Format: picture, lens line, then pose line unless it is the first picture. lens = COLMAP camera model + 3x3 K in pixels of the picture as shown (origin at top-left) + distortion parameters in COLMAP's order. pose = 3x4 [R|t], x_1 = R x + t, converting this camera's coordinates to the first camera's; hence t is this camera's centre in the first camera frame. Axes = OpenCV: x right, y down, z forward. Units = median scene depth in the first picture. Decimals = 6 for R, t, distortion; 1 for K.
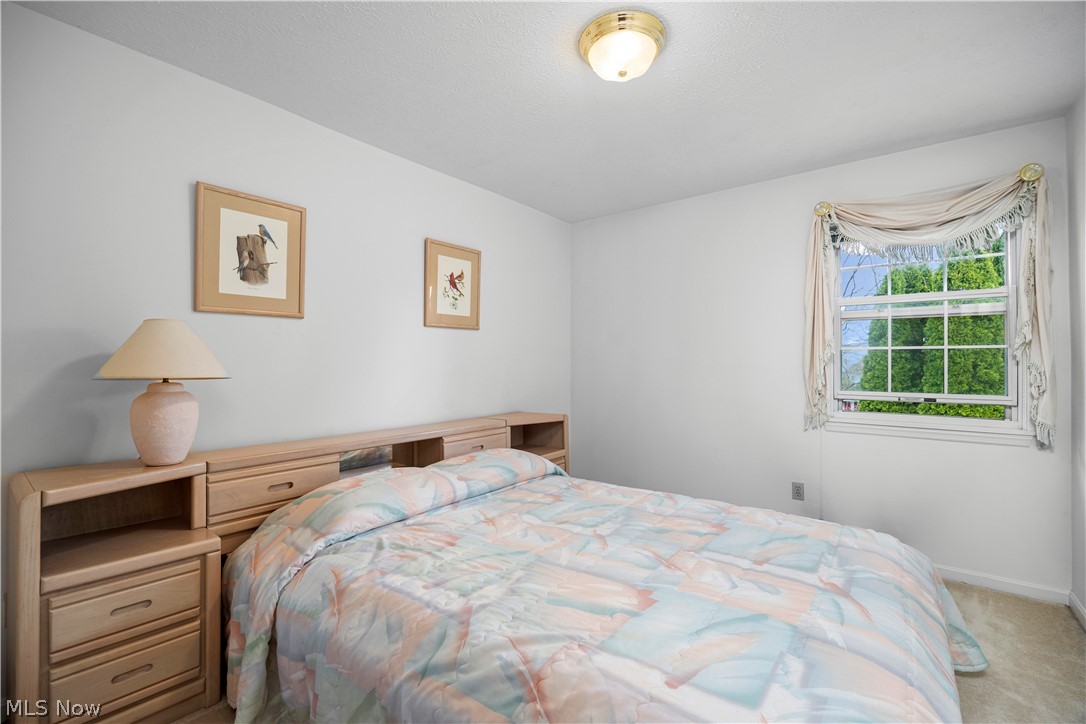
lens RADIAL K [[475.7, 0, 536.2], [0, 475.7, 363.4], [0, 0, 1]] dist [-0.002874, 0.003800]
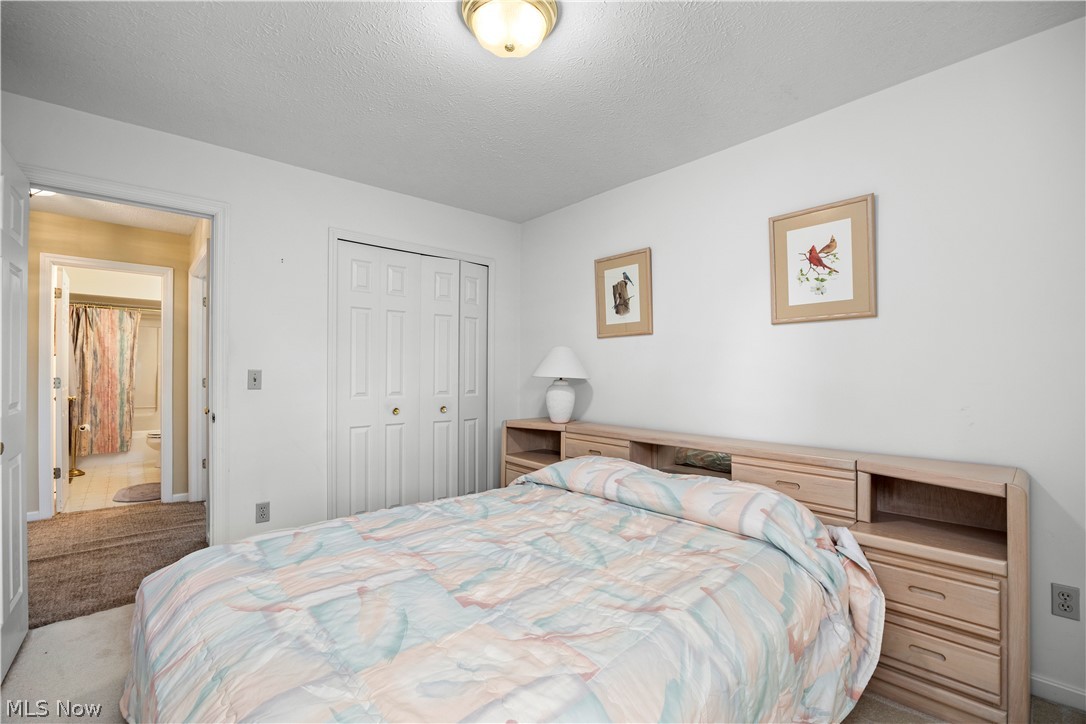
lens RADIAL K [[475.7, 0, 536.2], [0, 475.7, 363.4], [0, 0, 1]] dist [-0.002874, 0.003800]
pose [[-0.176123, -0.012140, -0.984293, 0.854886], [0.001805, 0.999918, -0.012656, -0.000237], [0.984367, -0.004005, -0.176087, 0.965360]]
